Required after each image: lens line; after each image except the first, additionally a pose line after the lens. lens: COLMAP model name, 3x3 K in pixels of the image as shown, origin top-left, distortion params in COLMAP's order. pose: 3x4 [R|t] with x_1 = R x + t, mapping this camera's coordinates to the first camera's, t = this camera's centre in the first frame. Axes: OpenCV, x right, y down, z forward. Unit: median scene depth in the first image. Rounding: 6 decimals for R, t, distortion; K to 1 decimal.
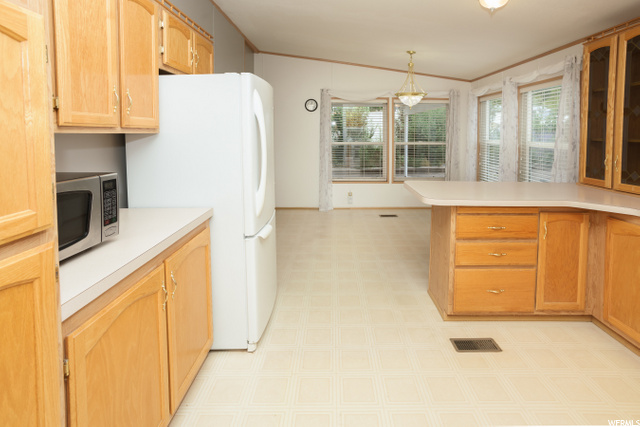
lens RADIAL K [[317.0, 0, 336.6], [0, 317.0, 146.9], [0, 0, 1]] dist [-0.018490, 0.017621]
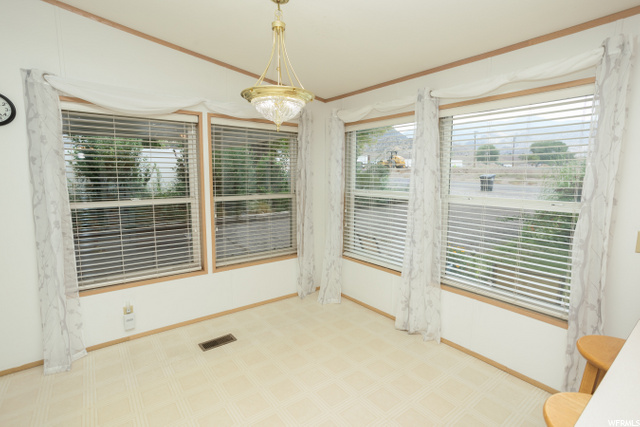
lens RADIAL K [[317.0, 0, 308.3], [0, 317.0, 207.7], [0, 0, 1]] dist [-0.018490, 0.017621]
pose [[0.812755, -0.064318, 0.579045, -0.001103], [0.026777, 0.996961, 0.073155, -0.033415], [-0.581990, -0.043952, 0.812007, 0.477292]]
